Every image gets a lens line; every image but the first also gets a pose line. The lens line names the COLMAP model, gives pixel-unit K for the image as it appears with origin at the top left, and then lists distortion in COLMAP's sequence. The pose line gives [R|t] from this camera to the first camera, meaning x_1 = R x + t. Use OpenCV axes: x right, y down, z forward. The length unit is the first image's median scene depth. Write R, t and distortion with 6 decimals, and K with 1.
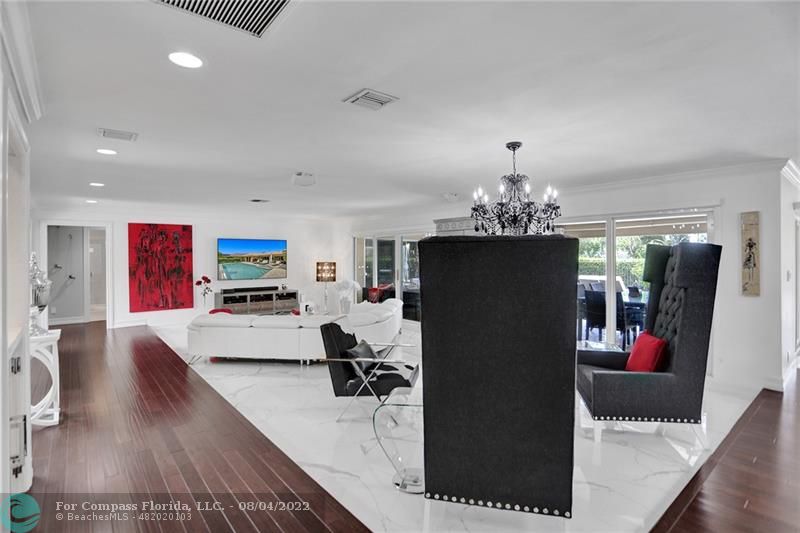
lens RADIAL K [[408.9, 0, 396.9], [0, 408.9, 256.2], [0, 0, 1]] dist [-0.051066, 0.020666]
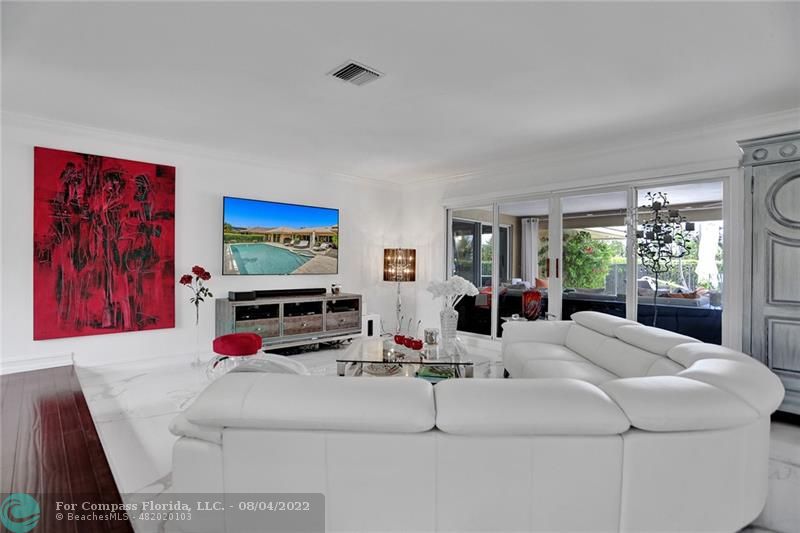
lens RADIAL K [[408.9, 0, 397.9], [0, 408.9, 259.3], [0, 0, 1]] dist [-0.051066, 0.020666]
pose [[0.997975, 0.017358, 0.061193, -0.250033], [-0.017259, 0.999849, -0.002154, 0.036865], [-0.061221, 0.001093, 0.998124, 0.465794]]
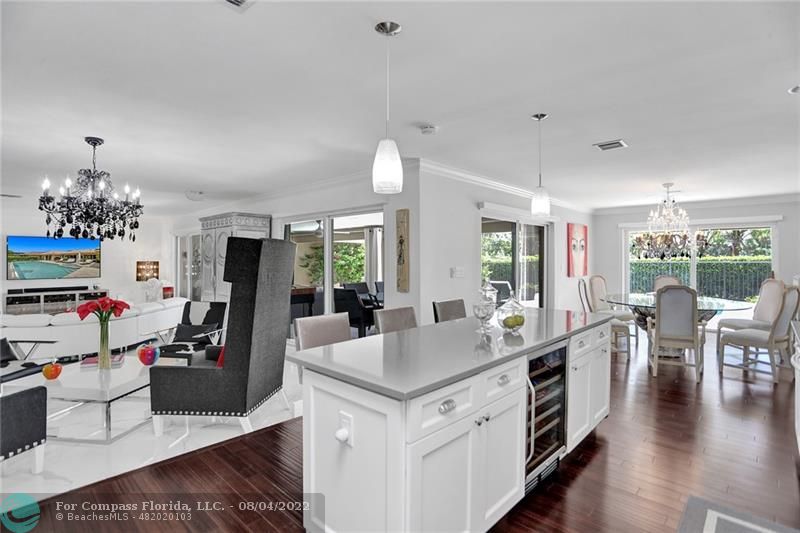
lens RADIAL K [[408.9, 0, 400.0], [0, 408.9, 262.0], [0, 0, 1]] dist [-0.051066, 0.020666]
pose [[0.992892, 0.001089, 0.119011, 0.361234], [-0.002439, 0.999934, 0.011191, 0.005414], [-0.118991, -0.011402, 0.992830, -0.021459]]
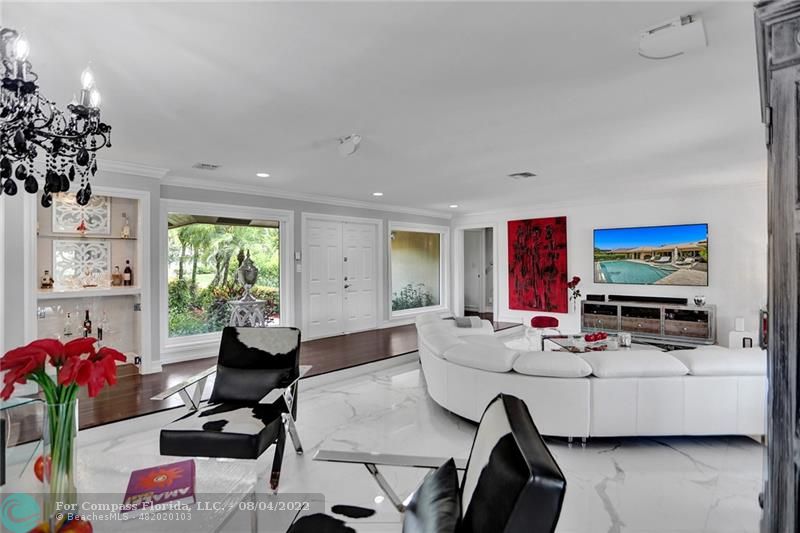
lens RADIAL K [[408.9, 0, 400.5], [0, 408.9, 258.4], [0, 0, 1]] dist [-0.051066, 0.020666]
pose [[0.125578, -0.004734, -0.992072, 0.293967], [0.004186, 0.999982, -0.004242, 0.014019], [0.992075, -0.003620, 0.125596, 0.538729]]
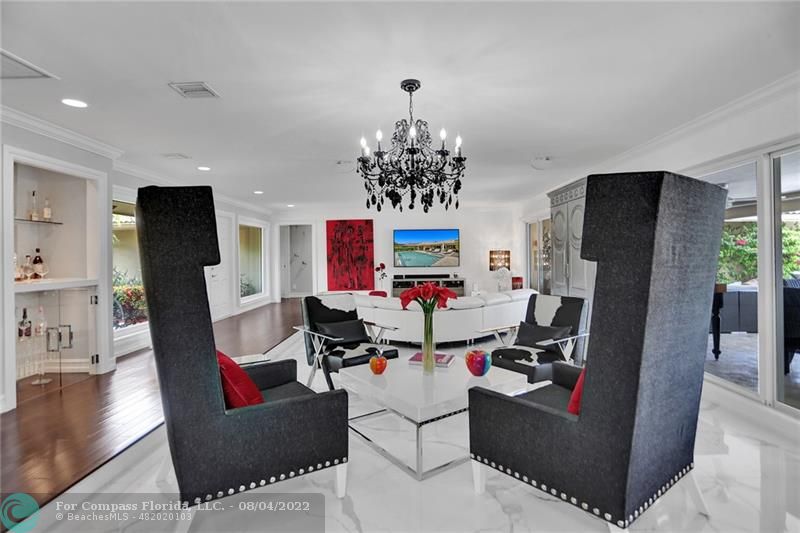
lens RADIAL K [[408.9, 0, 390.9], [0, 408.9, 252.2], [0, 0, 1]] dist [-0.051066, 0.020666]
pose [[0.748829, -0.010709, -0.662677, 0.308883], [0.010525, 0.999936, -0.004266, 0.023366], [0.662680, -0.003780, 0.748893, 0.148241]]
